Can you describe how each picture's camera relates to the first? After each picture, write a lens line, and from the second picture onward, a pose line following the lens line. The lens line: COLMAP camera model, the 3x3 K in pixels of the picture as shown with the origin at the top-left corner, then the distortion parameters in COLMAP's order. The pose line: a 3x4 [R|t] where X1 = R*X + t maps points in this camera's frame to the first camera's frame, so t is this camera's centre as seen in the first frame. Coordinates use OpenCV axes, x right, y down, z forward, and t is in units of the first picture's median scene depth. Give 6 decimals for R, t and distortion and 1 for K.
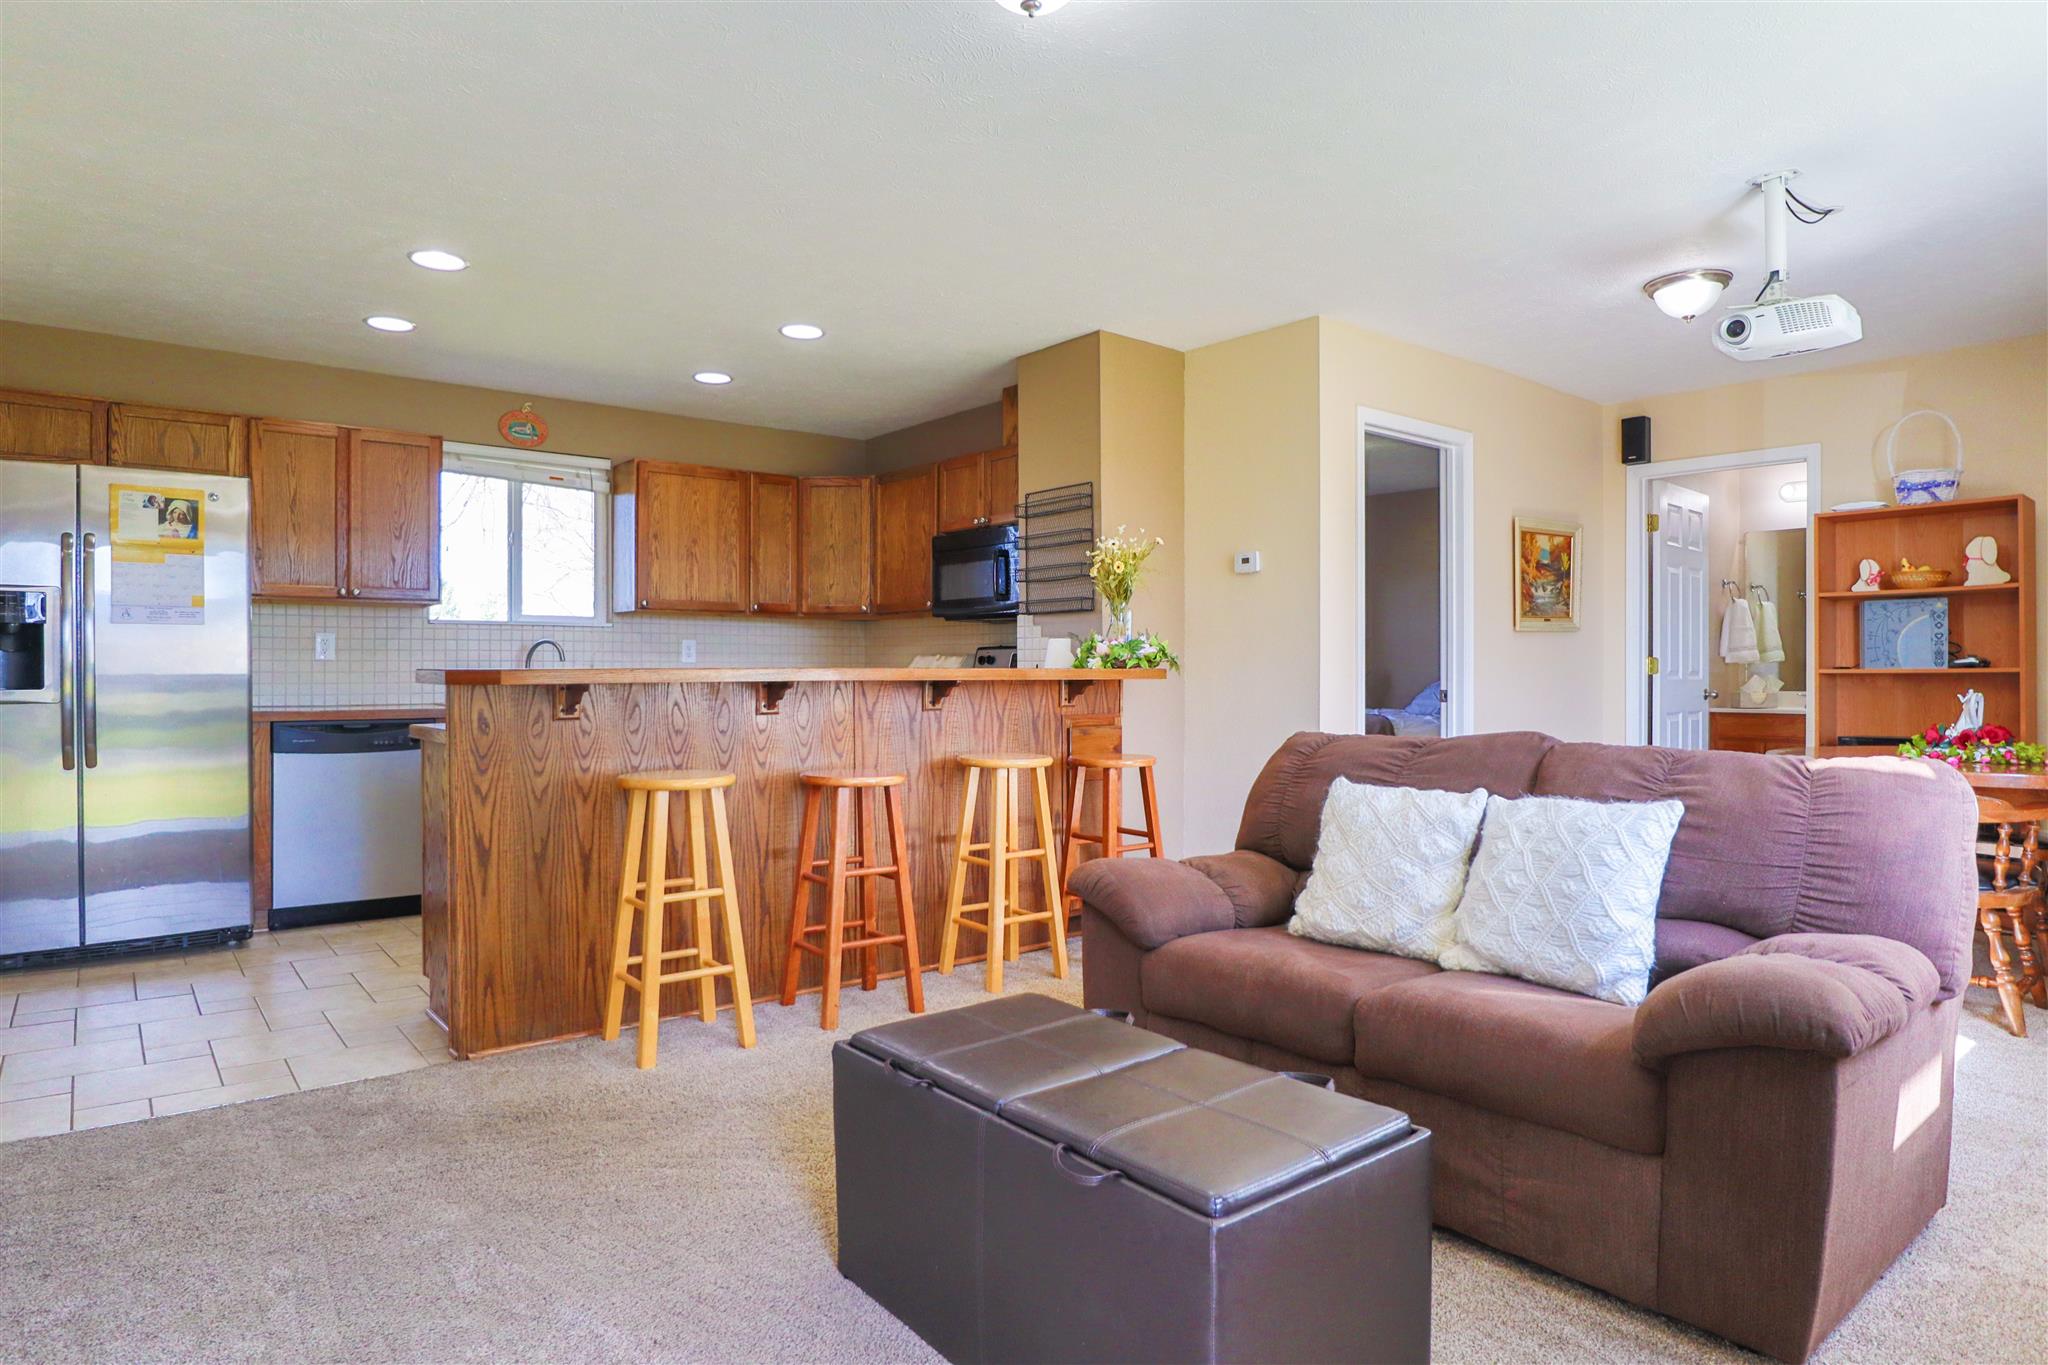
lens RADIAL K [[1206.5, 0, 1024.0], [0, 1206.5, 682.5], [0, 0, 1]] dist [-0.061626, 0.035289]
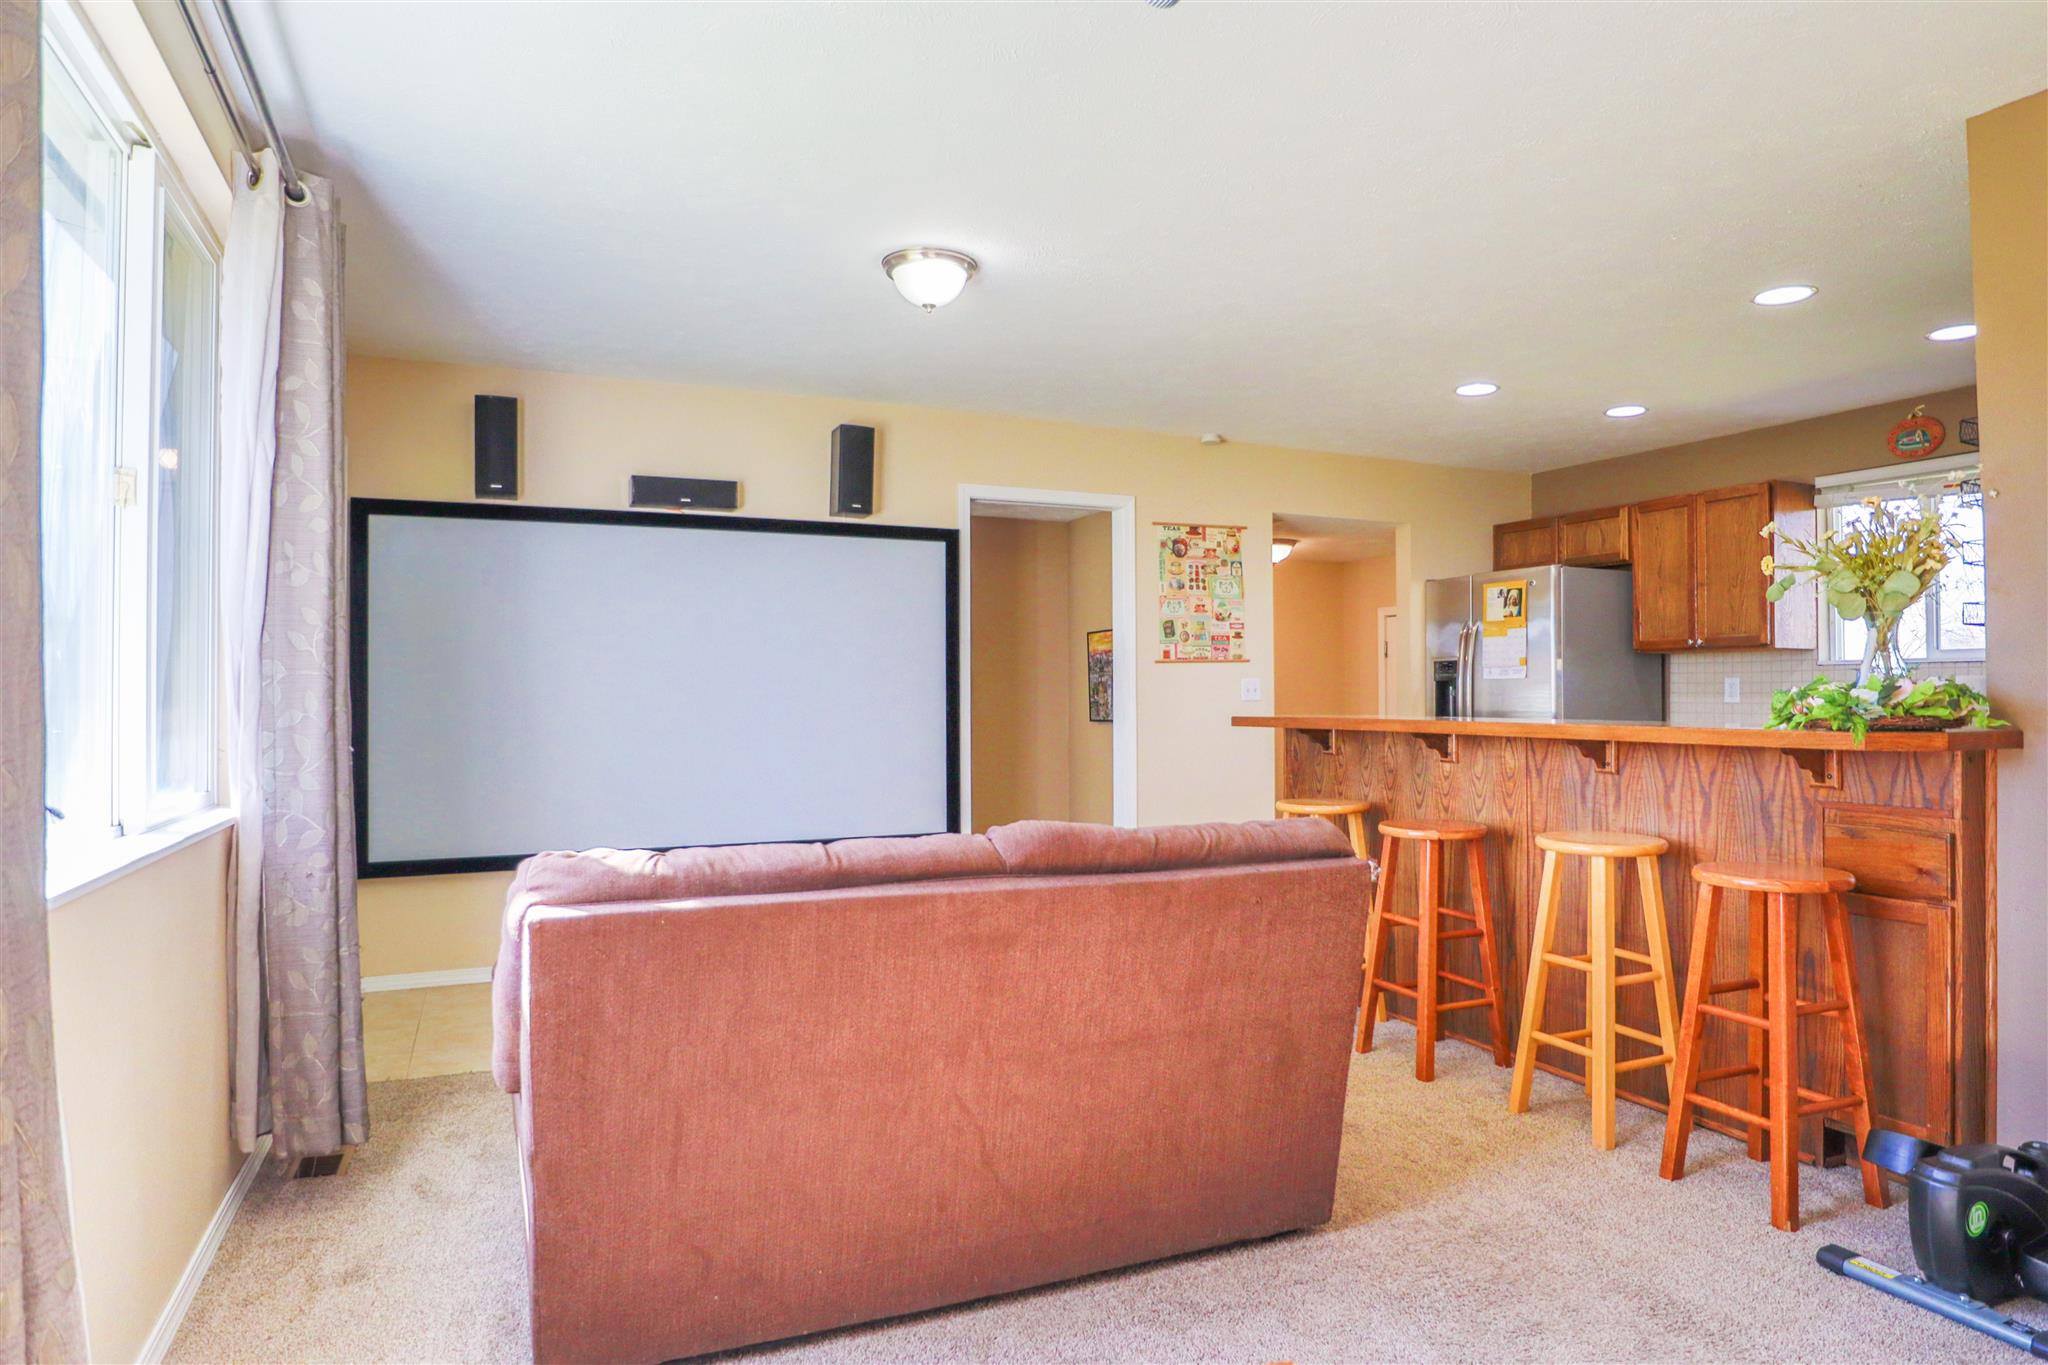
lens RADIAL K [[1206.5, 0, 1024.0], [0, 1206.5, 682.5], [0, 0, 1]] dist [-0.061626, 0.035289]
pose [[-0.290179, -0.013067, -0.956883, 0.771642], [-0.010411, 0.999891, -0.010498, -0.023531], [0.956916, 0.006916, -0.290283, 0.834552]]
